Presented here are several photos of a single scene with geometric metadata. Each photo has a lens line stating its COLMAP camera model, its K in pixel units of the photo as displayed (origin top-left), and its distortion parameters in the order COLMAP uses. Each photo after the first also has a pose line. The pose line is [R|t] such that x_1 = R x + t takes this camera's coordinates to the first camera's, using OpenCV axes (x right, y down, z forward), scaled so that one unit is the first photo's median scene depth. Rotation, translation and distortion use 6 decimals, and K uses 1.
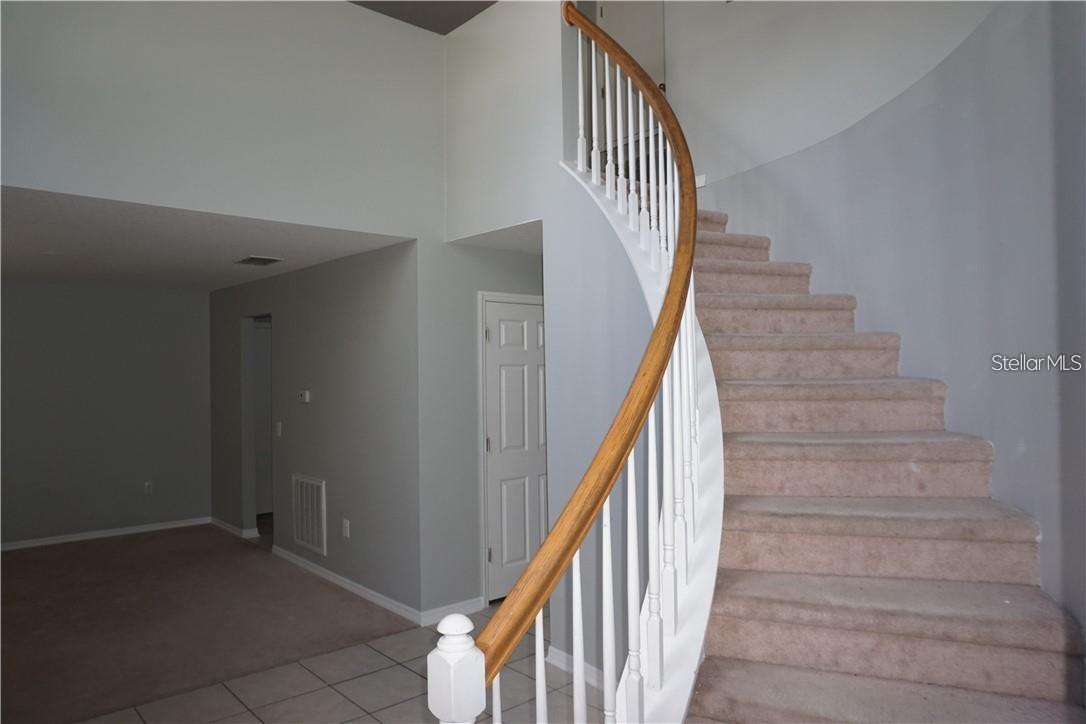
lens RADIAL K [[716.1, 0, 543.8], [0, 716.1, 366.4], [0, 0, 1]] dist [-0.043682, -0.000827]
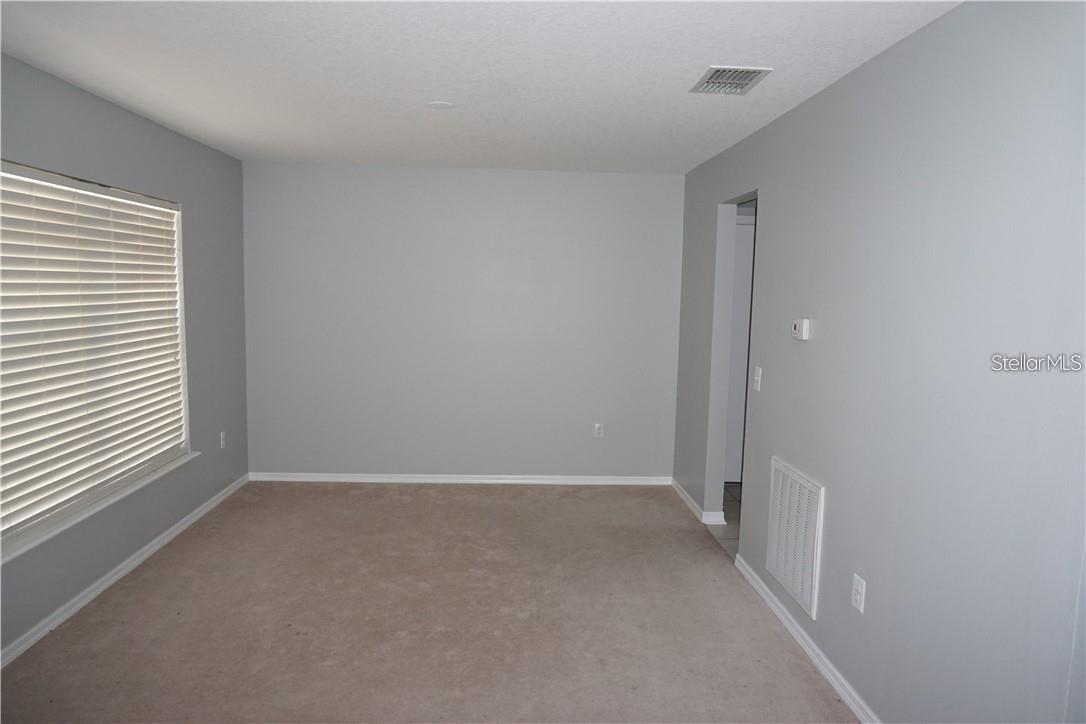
lens RADIAL K [[716.1, 0, 542.5], [0, 716.1, 366.7], [0, 0, 1]] dist [-0.043682, -0.000827]
pose [[0.766588, 0.095620, -0.634980, -0.114387], [-0.024543, 0.992491, 0.119827, 0.007844], [0.641670, -0.076273, 0.763179, 0.378991]]
